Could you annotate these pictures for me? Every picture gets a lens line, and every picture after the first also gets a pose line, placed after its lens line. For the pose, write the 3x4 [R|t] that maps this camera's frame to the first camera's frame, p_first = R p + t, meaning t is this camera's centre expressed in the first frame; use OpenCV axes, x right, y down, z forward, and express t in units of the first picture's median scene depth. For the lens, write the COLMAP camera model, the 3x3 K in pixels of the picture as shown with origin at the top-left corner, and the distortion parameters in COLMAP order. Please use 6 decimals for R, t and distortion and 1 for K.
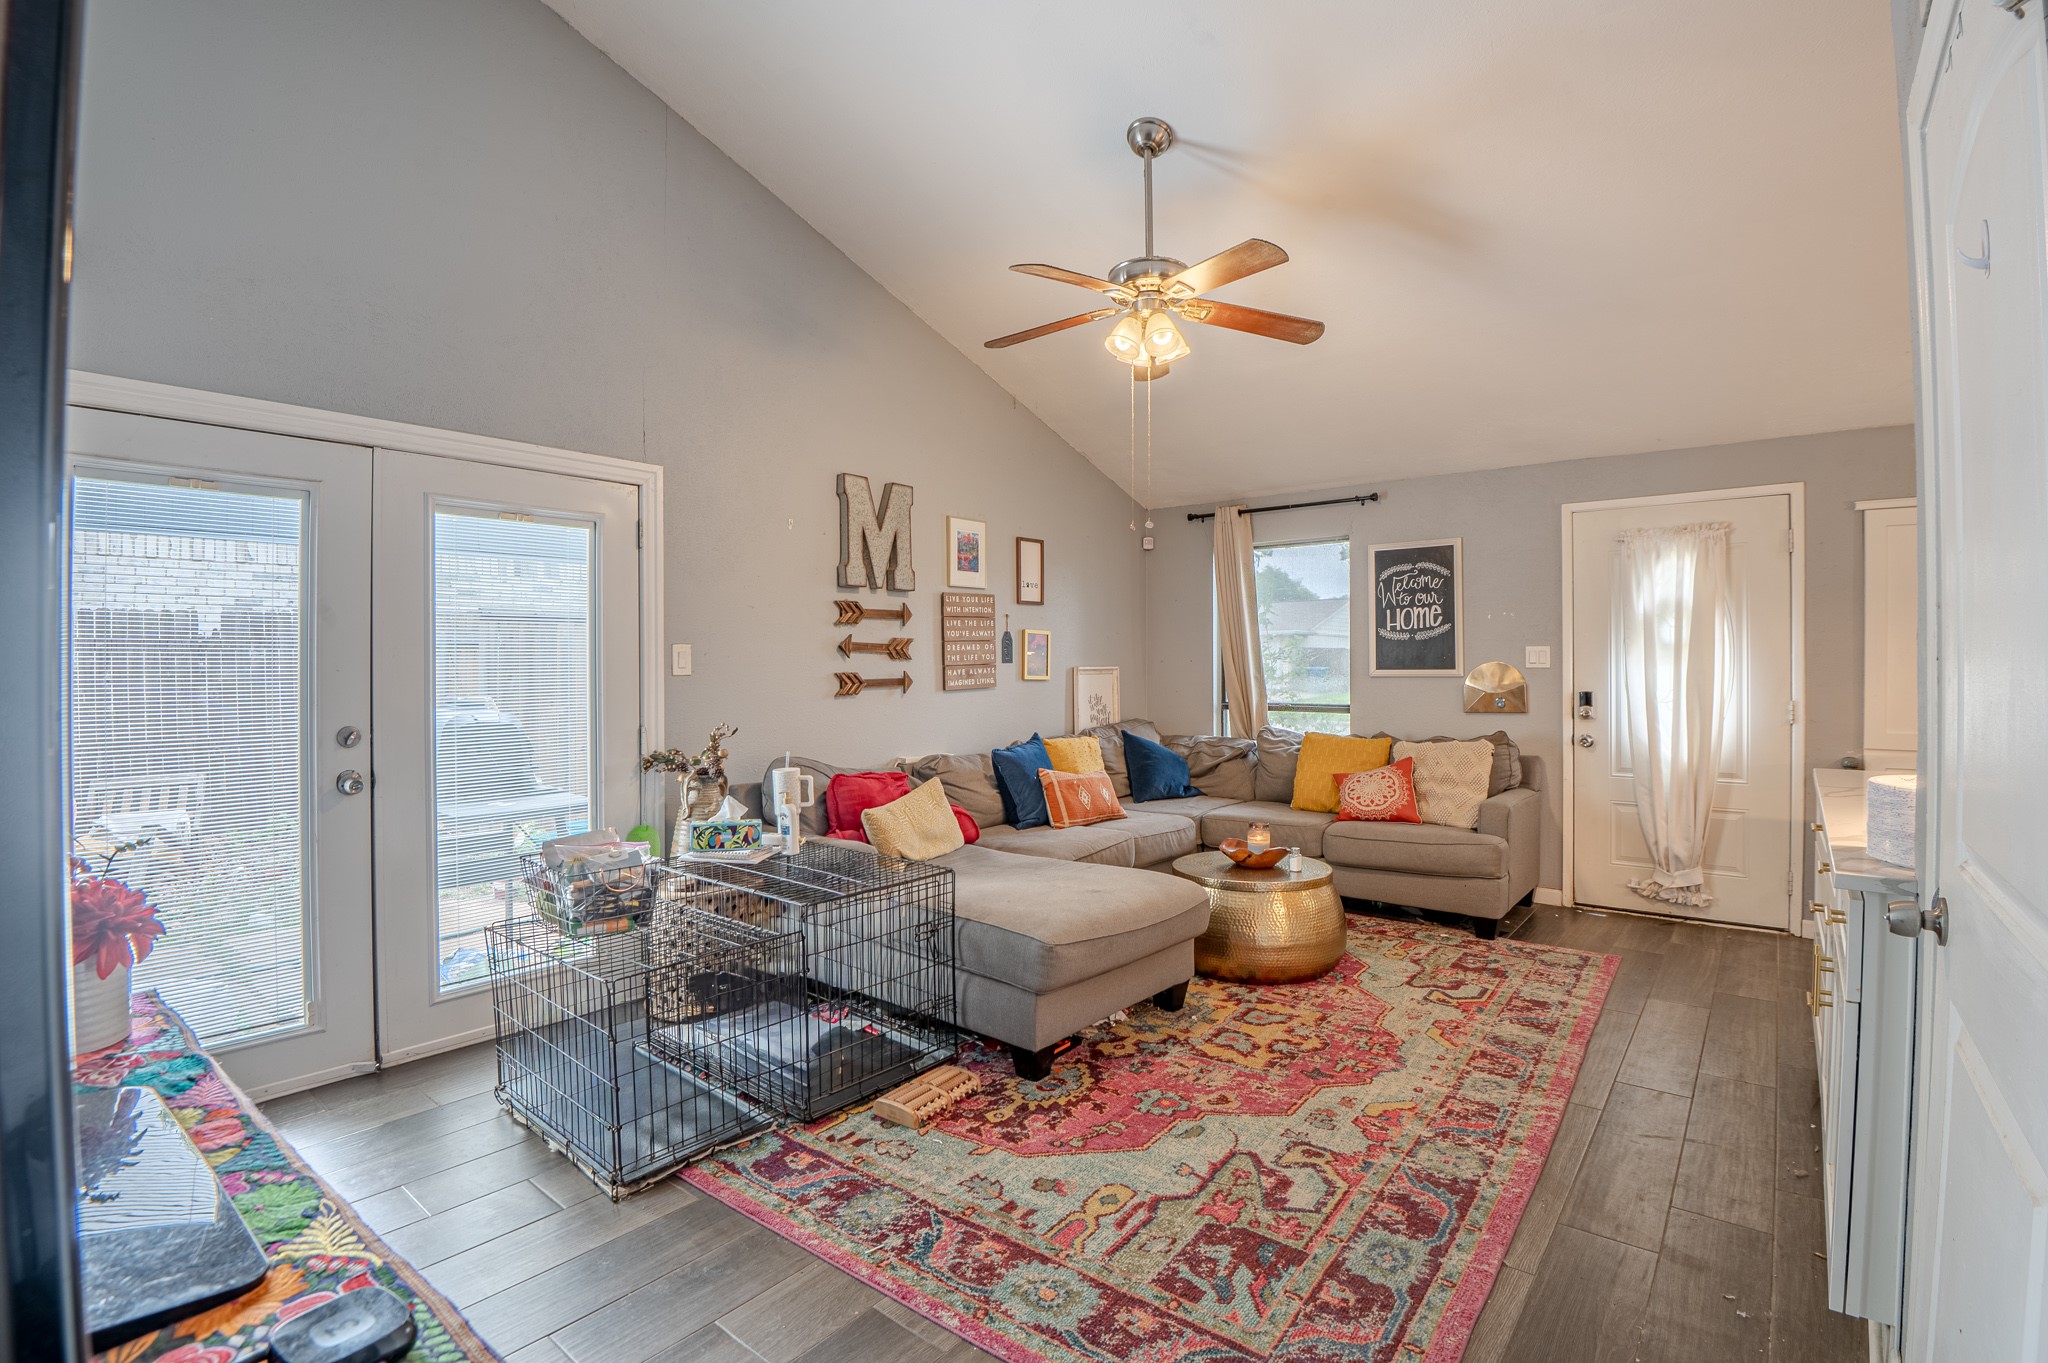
lens RADIAL K [[944.1, 0, 1029.7], [0, 944.1, 667.0], [0, 0, 1]] dist [-0.003296, -0.027818]
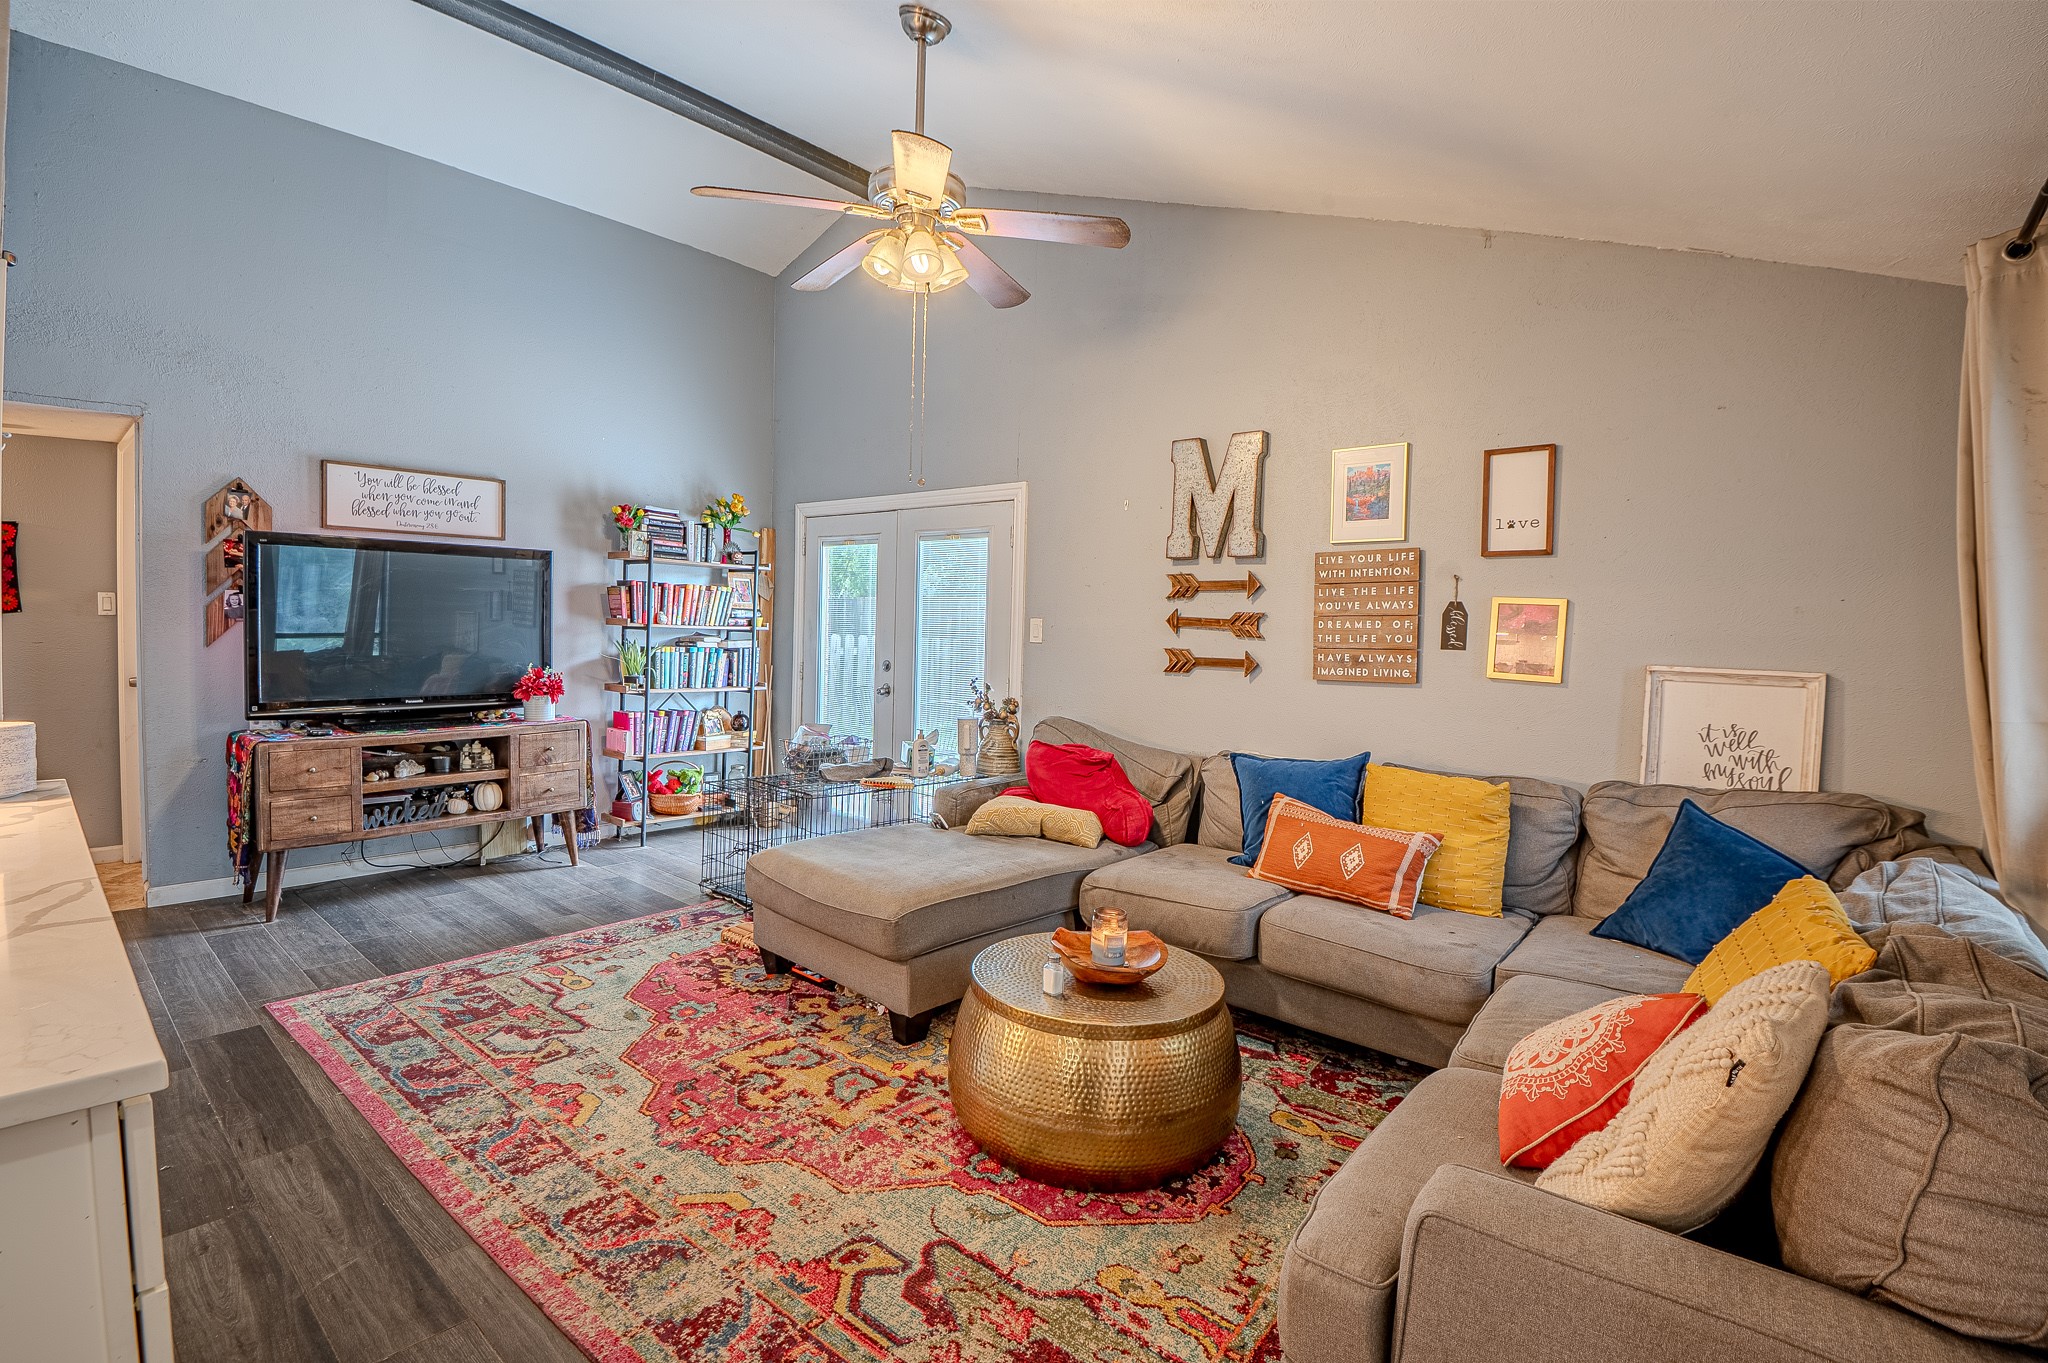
lens RADIAL K [[944.1, 0, 1029.7], [0, 944.1, 667.0], [0, 0, 1]] dist [-0.003296, -0.027818]
pose [[-0.034752, 0.049196, -0.998184, 1.102658], [-0.031397, 0.998241, 0.050292, -0.027519], [0.998903, 0.033087, -0.033146, 1.259591]]
